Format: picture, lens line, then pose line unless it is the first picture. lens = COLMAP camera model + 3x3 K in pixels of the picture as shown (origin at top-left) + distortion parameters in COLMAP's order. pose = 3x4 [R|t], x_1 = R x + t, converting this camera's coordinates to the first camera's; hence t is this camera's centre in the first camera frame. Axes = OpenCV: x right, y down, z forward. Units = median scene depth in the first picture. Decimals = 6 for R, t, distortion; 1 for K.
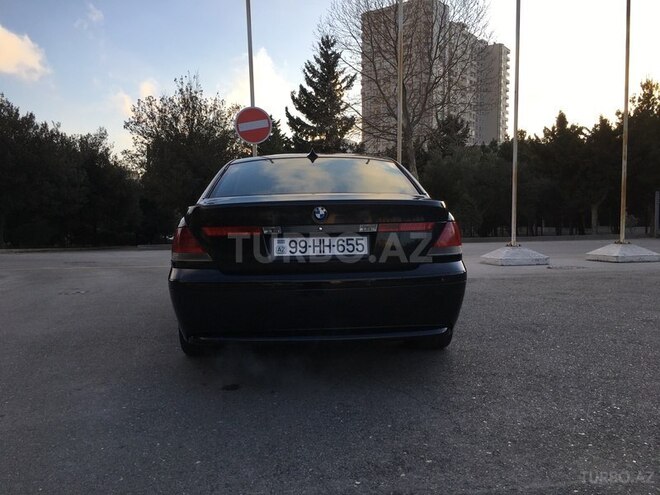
lens RADIAL K [[560.2, 0, 328.9], [0, 560.2, 248.1], [0, 0, 1]] dist [0.050203, -0.073452]
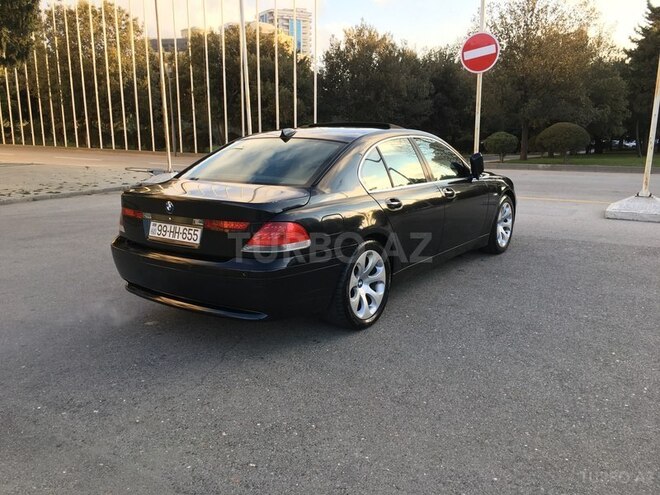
lens RADIAL K [[560.2, 0, 333.0], [0, 560.2, 245.8], [0, 0, 1]] dist [0.050203, -0.073452]
pose [[0.780998, 0.139701, -0.608709, 1.029834], [-0.034899, 0.982900, 0.180804, -0.212582], [0.623558, -0.119964, 0.772518, 0.245973]]
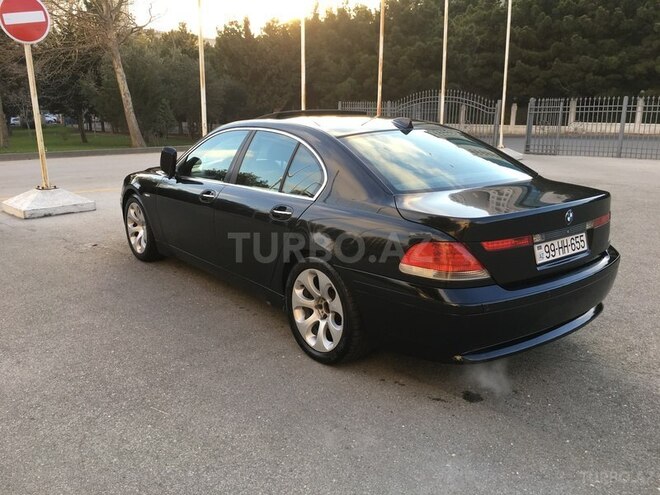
lens RADIAL K [[560.2, 0, 328.9], [0, 560.2, 247.6], [0, 0, 1]] dist [0.050203, -0.073452]
pose [[0.811198, -0.121449, 0.572021, -0.940195], [0.011976, 0.981441, 0.191392, -0.203510], [-0.584649, -0.148407, 0.797597, 0.428076]]
